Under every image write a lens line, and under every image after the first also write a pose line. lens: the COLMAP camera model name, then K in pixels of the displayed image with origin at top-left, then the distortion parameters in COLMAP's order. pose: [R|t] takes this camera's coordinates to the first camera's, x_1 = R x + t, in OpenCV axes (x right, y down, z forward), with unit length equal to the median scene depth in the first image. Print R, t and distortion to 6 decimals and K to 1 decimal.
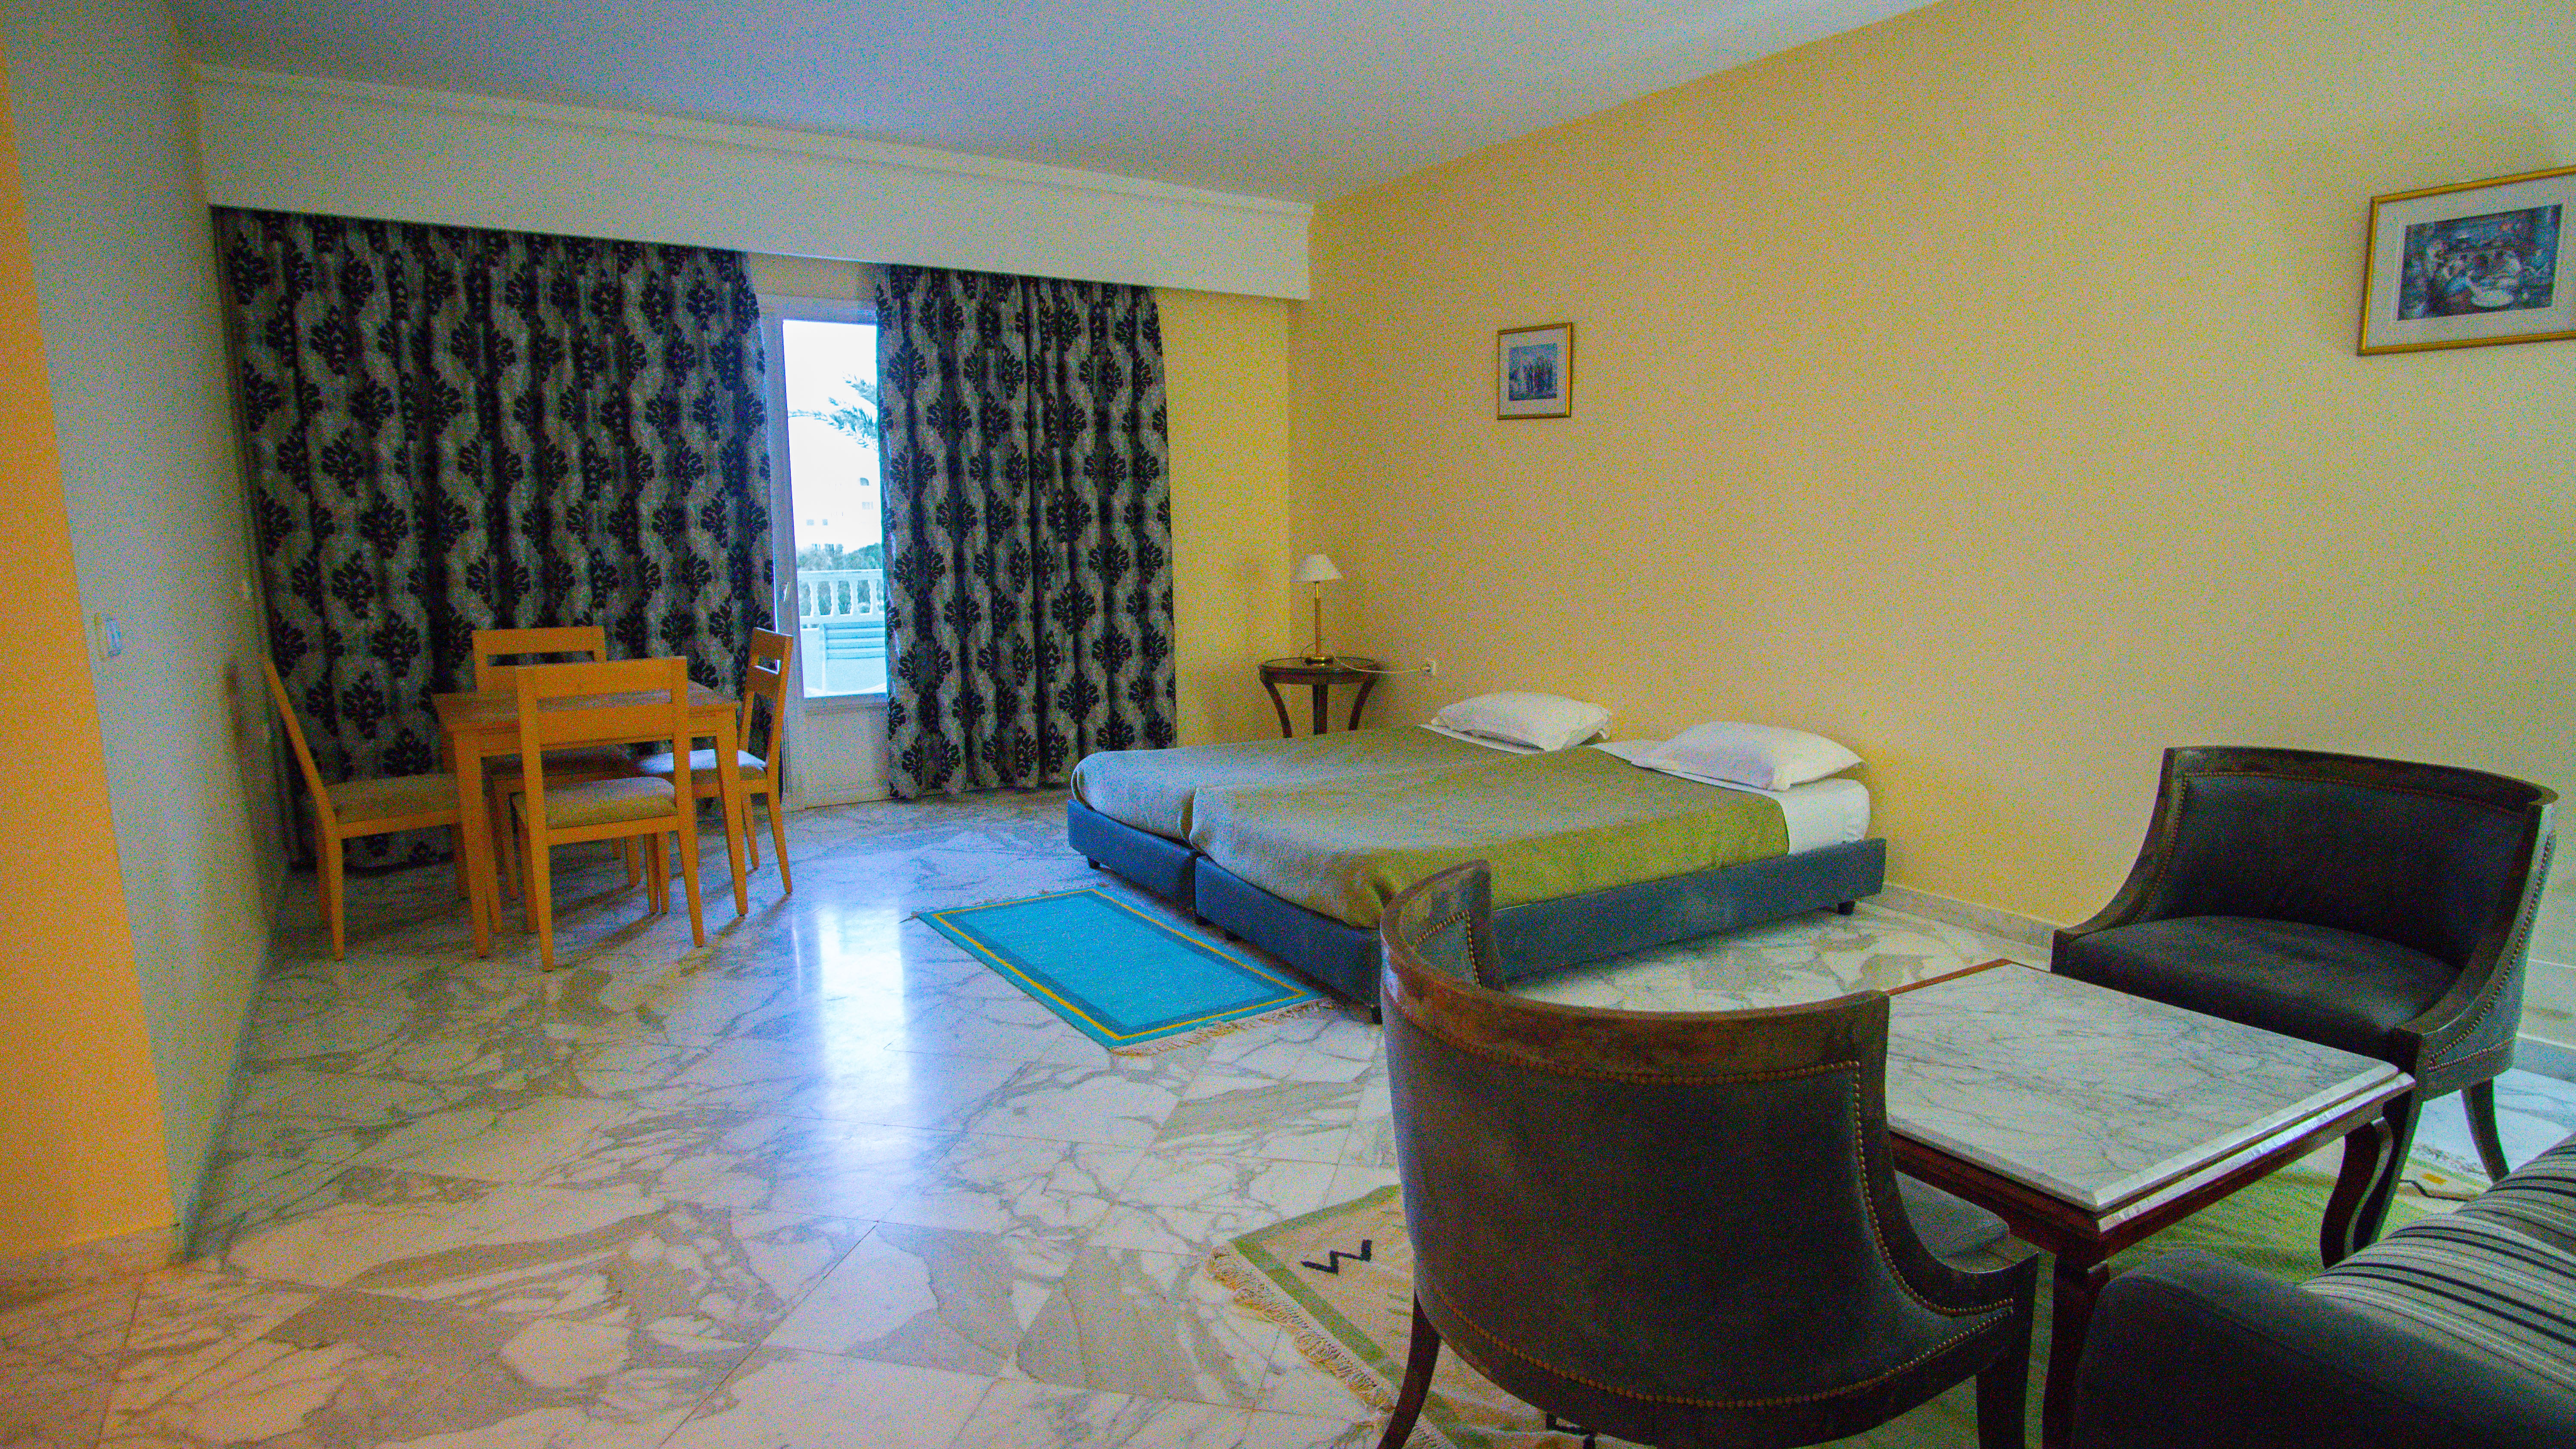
lens RADIAL K [[1392.3, 0, 1280.0], [0, 1392.3, 721.0], [0, 0, 1]] dist [-0.032972, 0.007794]
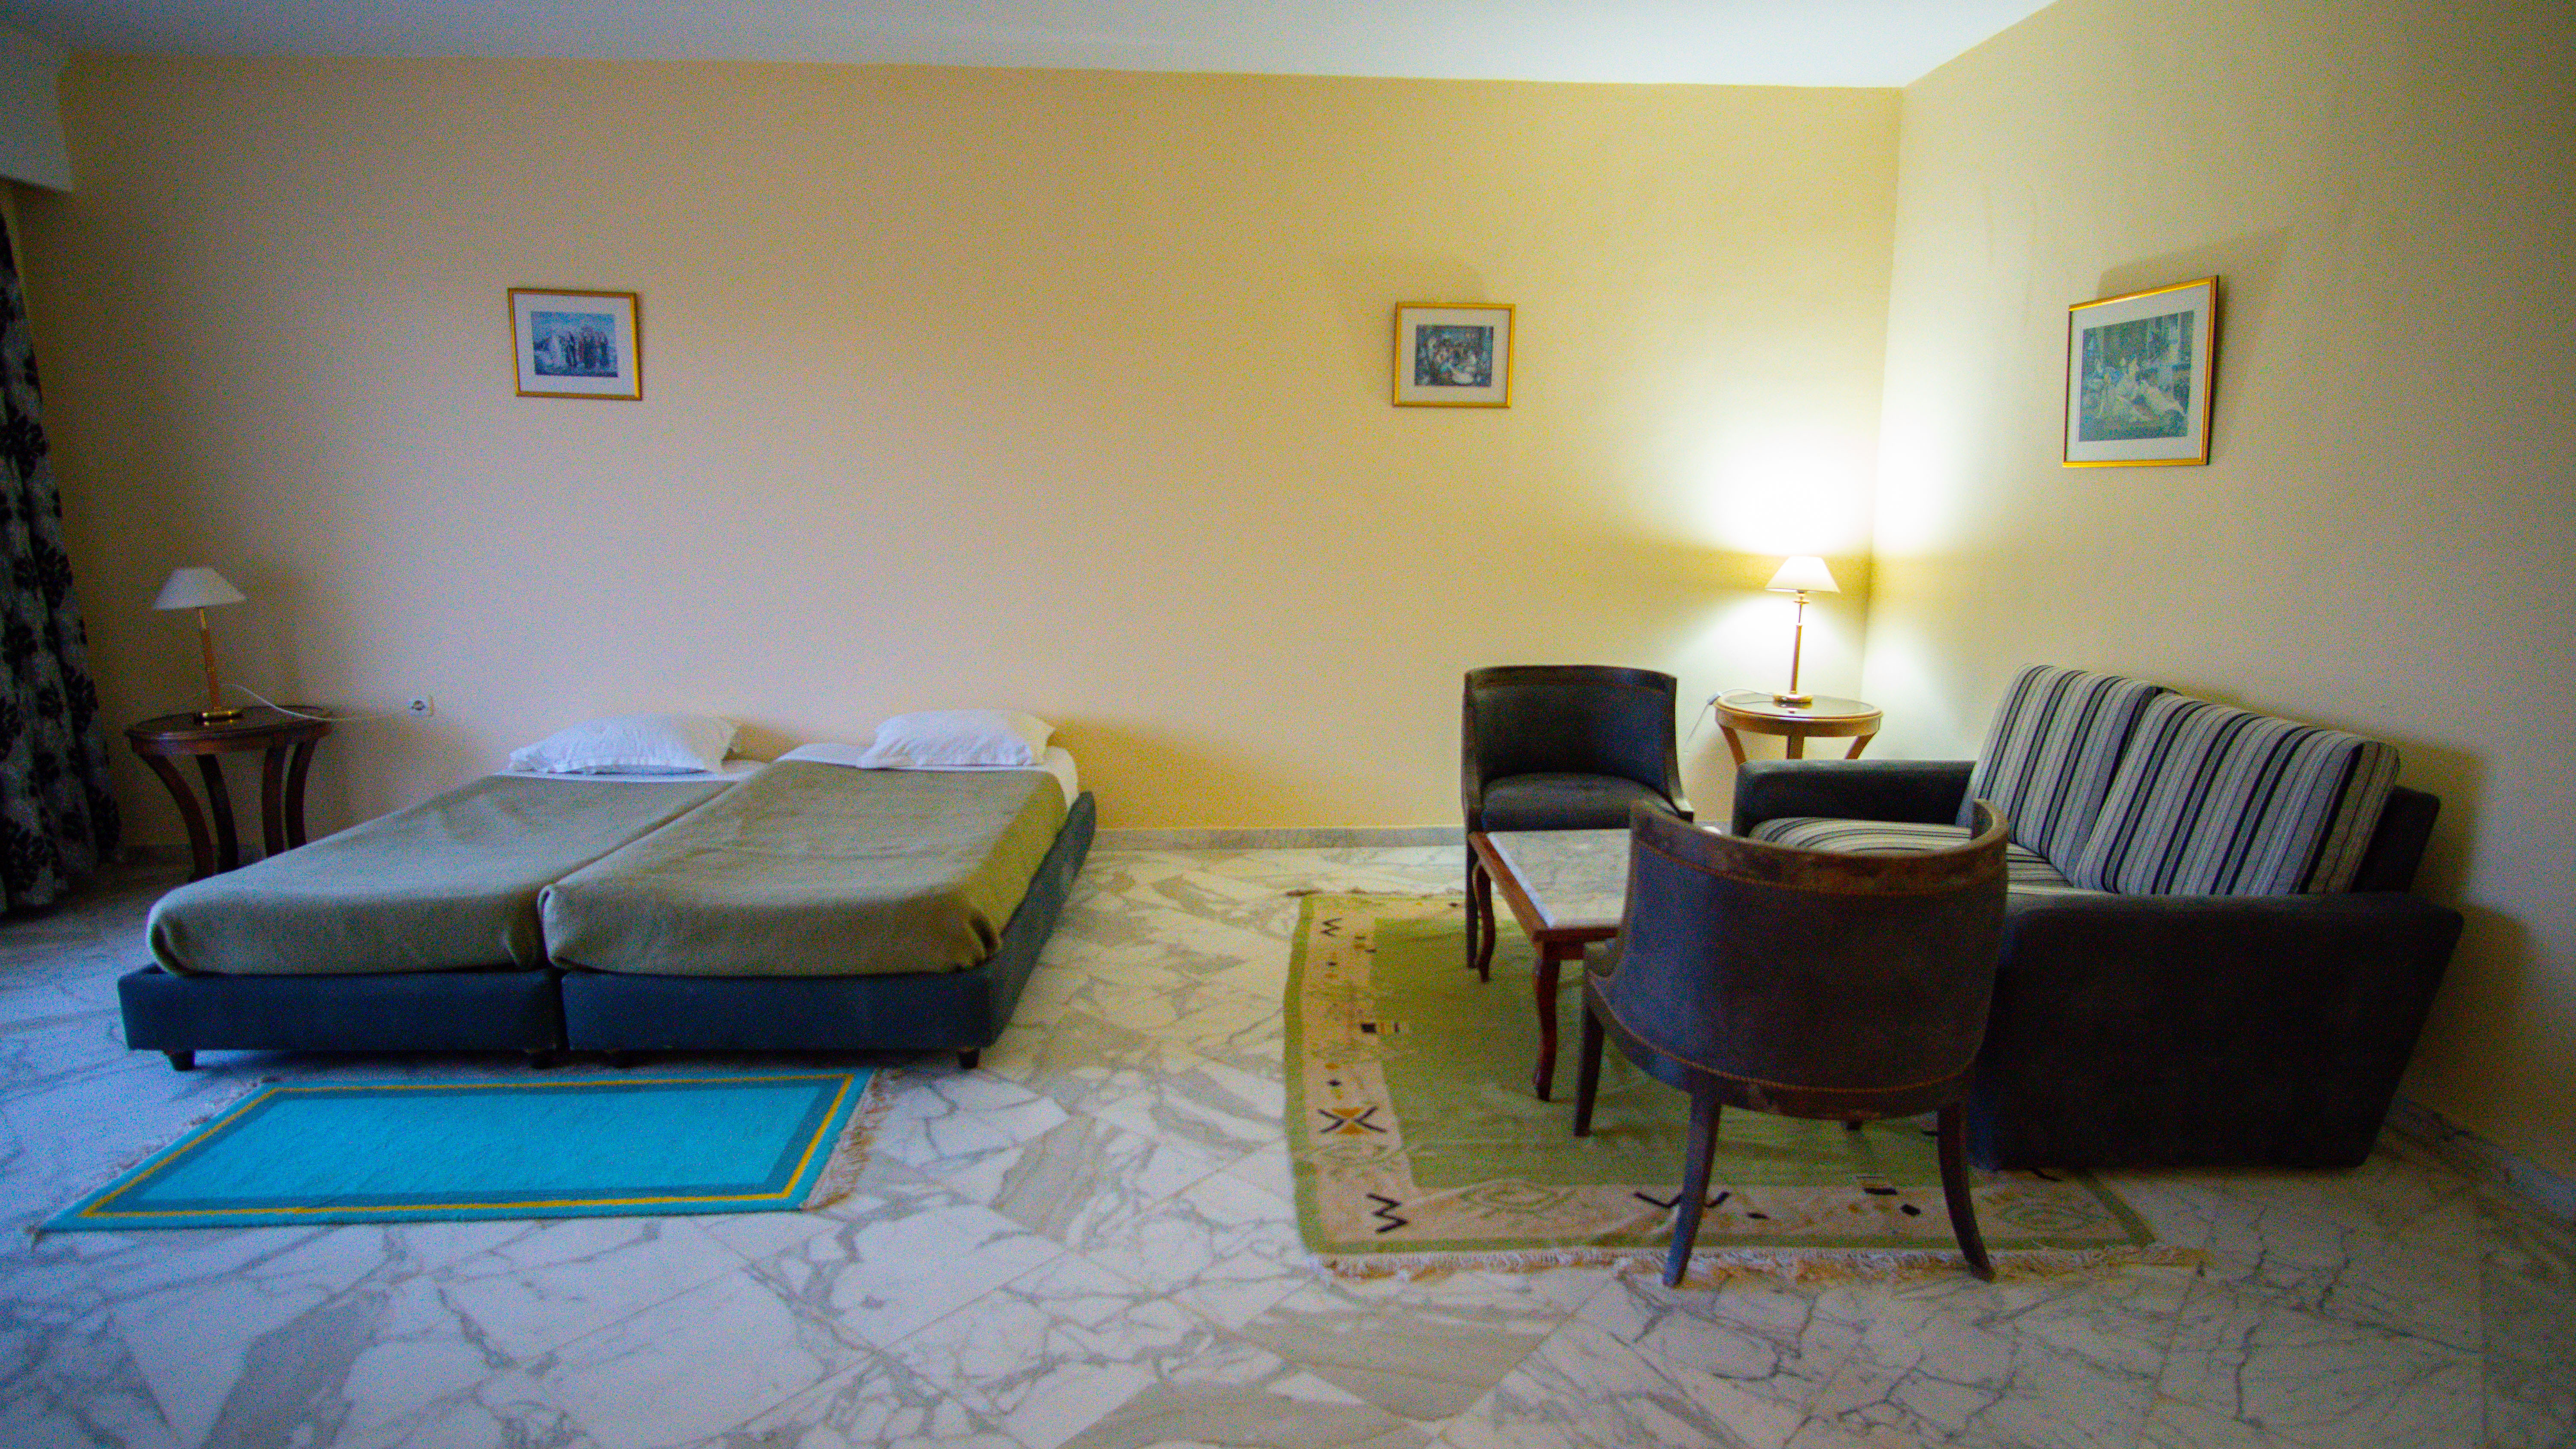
lens RADIAL K [[1392.3, 0, 1281.0], [0, 1392.3, 732.1], [0, 0, 1]] dist [-0.032972, 0.007794]
pose [[0.481244, -0.142399, 0.864943, -0.667616], [0.121040, 0.988060, 0.095323, -0.076349], [-0.868190, 0.058819, 0.492734, 0.385413]]
